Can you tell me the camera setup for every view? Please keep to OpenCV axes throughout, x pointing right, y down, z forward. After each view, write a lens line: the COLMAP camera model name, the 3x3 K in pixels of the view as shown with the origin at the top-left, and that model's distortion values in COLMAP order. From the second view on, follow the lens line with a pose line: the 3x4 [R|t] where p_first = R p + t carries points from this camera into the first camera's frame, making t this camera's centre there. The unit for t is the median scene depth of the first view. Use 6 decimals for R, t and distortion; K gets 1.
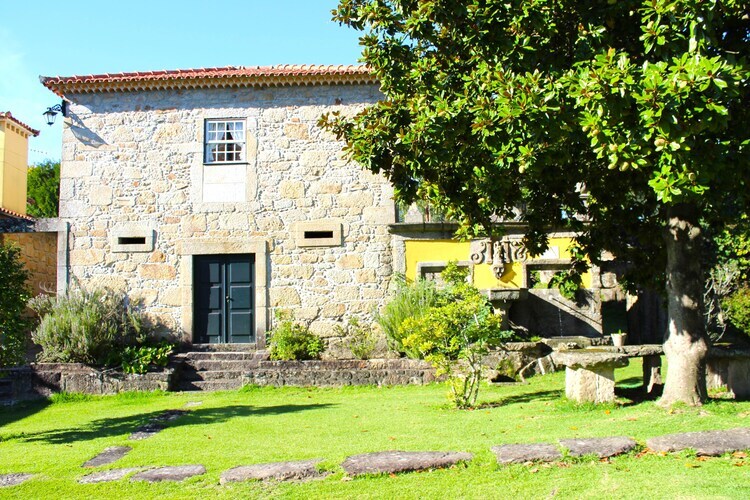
lens RADIAL K [[622.6, 0, 375.0], [0, 622.6, 250.0], [0, 0, 1]] dist [-0.186087, 0.204467]
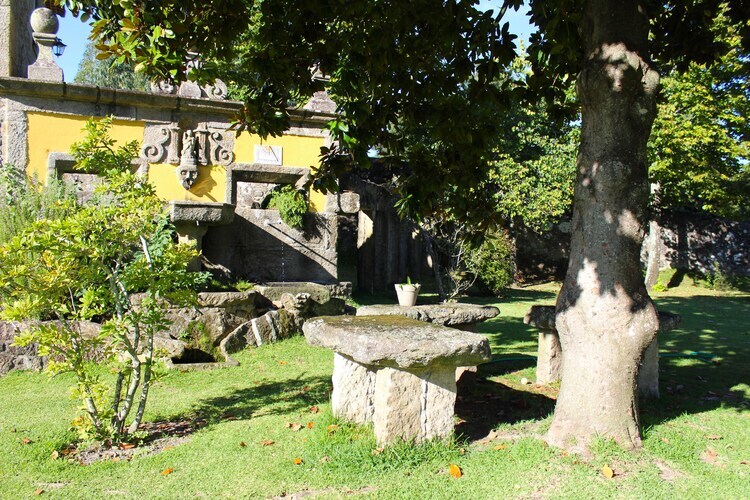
lens RADIAL K [[622.6, 0, 375.0], [0, 622.6, 250.0], [0, 0, 1]] dist [-0.186087, 0.204467]
pose [[0.870795, 0.026538, 0.490929, 0.066980], [-0.076487, 0.993697, 0.081954, 0.046405], [-0.485660, -0.108915, 0.867336, 0.390434]]
